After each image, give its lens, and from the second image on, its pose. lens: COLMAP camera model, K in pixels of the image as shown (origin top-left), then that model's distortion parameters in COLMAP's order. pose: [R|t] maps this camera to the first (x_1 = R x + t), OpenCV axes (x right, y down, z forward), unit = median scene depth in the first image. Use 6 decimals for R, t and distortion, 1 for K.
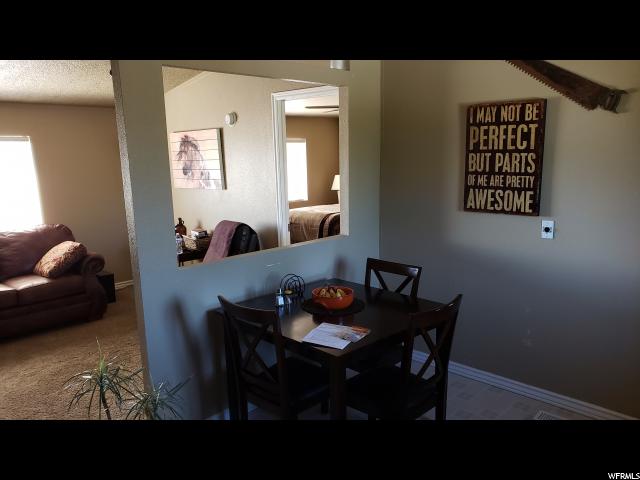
lens RADIAL K [[500.5, 0, 318.6], [0, 500.5, 243.8], [0, 0, 1]] dist [0.062175, -0.069409]
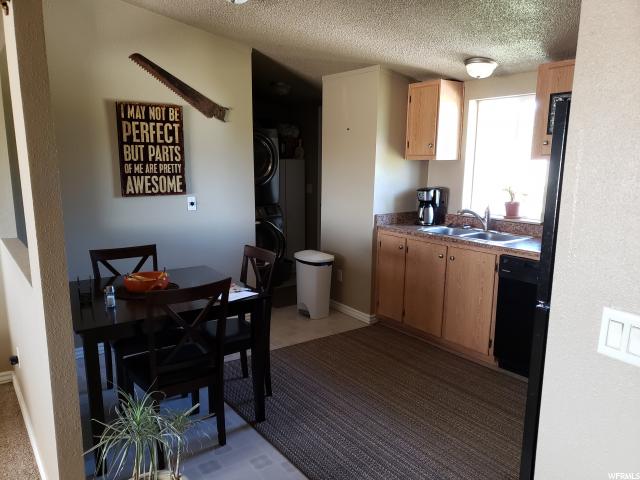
lens RADIAL K [[500.5, 0, 316.9], [0, 500.5, 248.6], [0, 0, 1]] dist [0.062175, -0.069409]
pose [[0.178596, -0.155258, 0.971596, -0.785404], [0.177540, 0.976348, 0.123383, -0.016337], [-0.967772, 0.150461, 0.201936, 0.405863]]
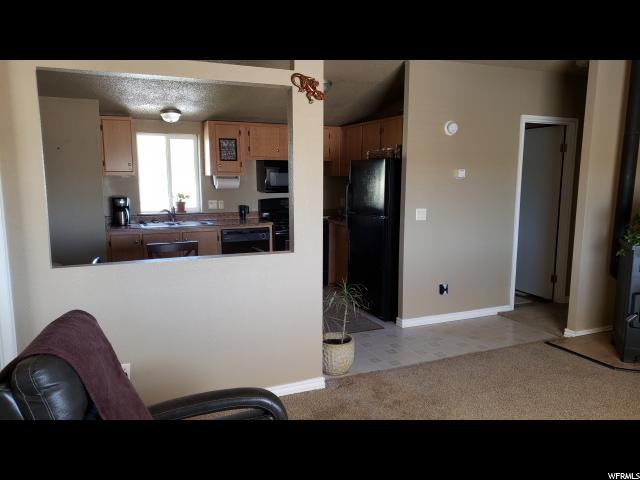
lens RADIAL K [[500.5, 0, 318.2], [0, 500.5, 245.2], [0, 0, 1]] dist [0.062175, -0.069409]
pose [[-0.925813, -0.029106, 0.376859, -0.693714], [0.094676, 0.947391, 0.305755, -0.280858], [-0.365933, 0.318751, -0.874352, 1.767624]]
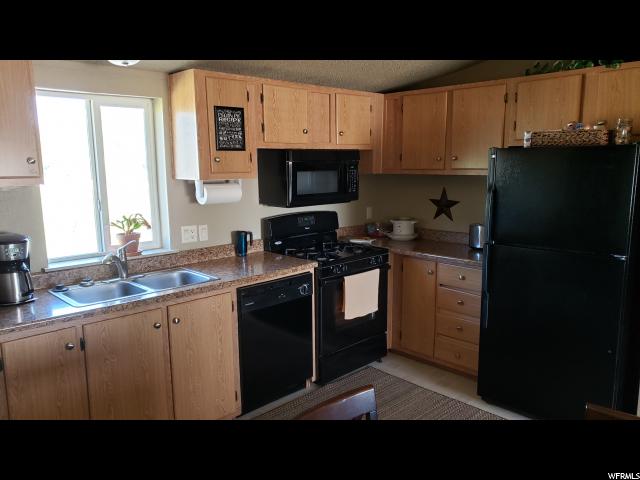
lens RADIAL K [[500.5, 0, 315.1], [0, 500.5, 239.3], [0, 0, 1]] dist [0.062175, -0.069409]
pose [[-0.998520, 0.027624, 0.046850, 0.161810], [0.042113, 0.937800, 0.344611, -0.200869], [-0.034416, 0.346074, -0.937576, 1.084281]]
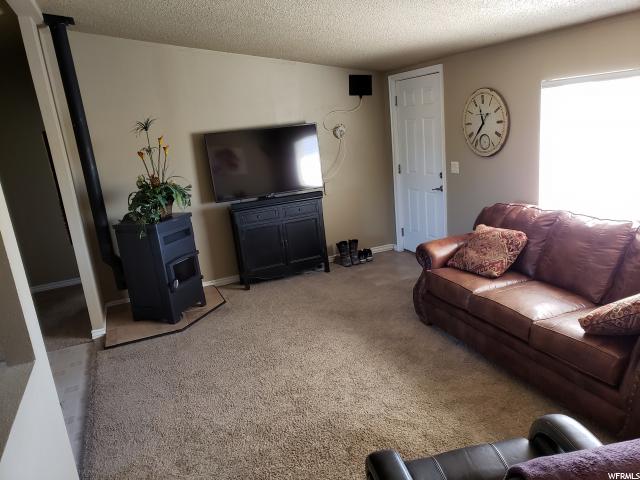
lens RADIAL K [[500.5, 0, 323.7], [0, 500.5, 250.0], [0, 0, 1]] dist [0.062175, -0.069409]
pose [[-0.402028, 0.301449, -0.864582, 0.070528], [-0.064414, 0.932600, 0.355116, -0.285085], [0.913359, 0.198458, -0.355513, 1.344872]]
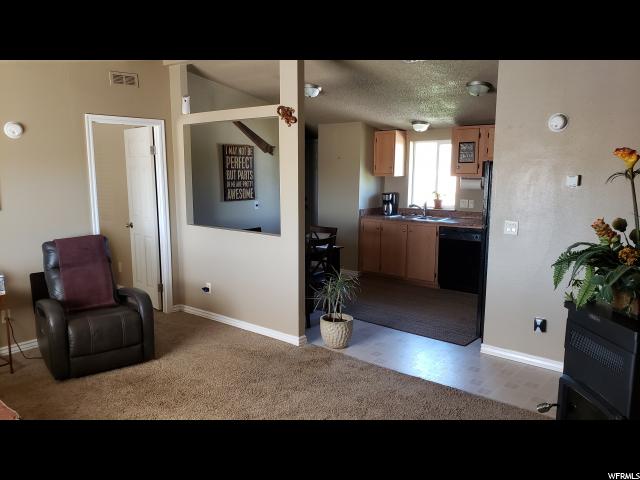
lens RADIAL K [[500.5, 0, 315.3], [0, 500.5, 244.9], [0, 0, 1]] dist [0.062175, -0.069409]
pose [[-0.059502, -0.127129, 0.990100, -1.675309], [0.194099, 0.971453, 0.136400, -0.104126], [-0.979176, 0.200293, -0.033127, 0.826343]]
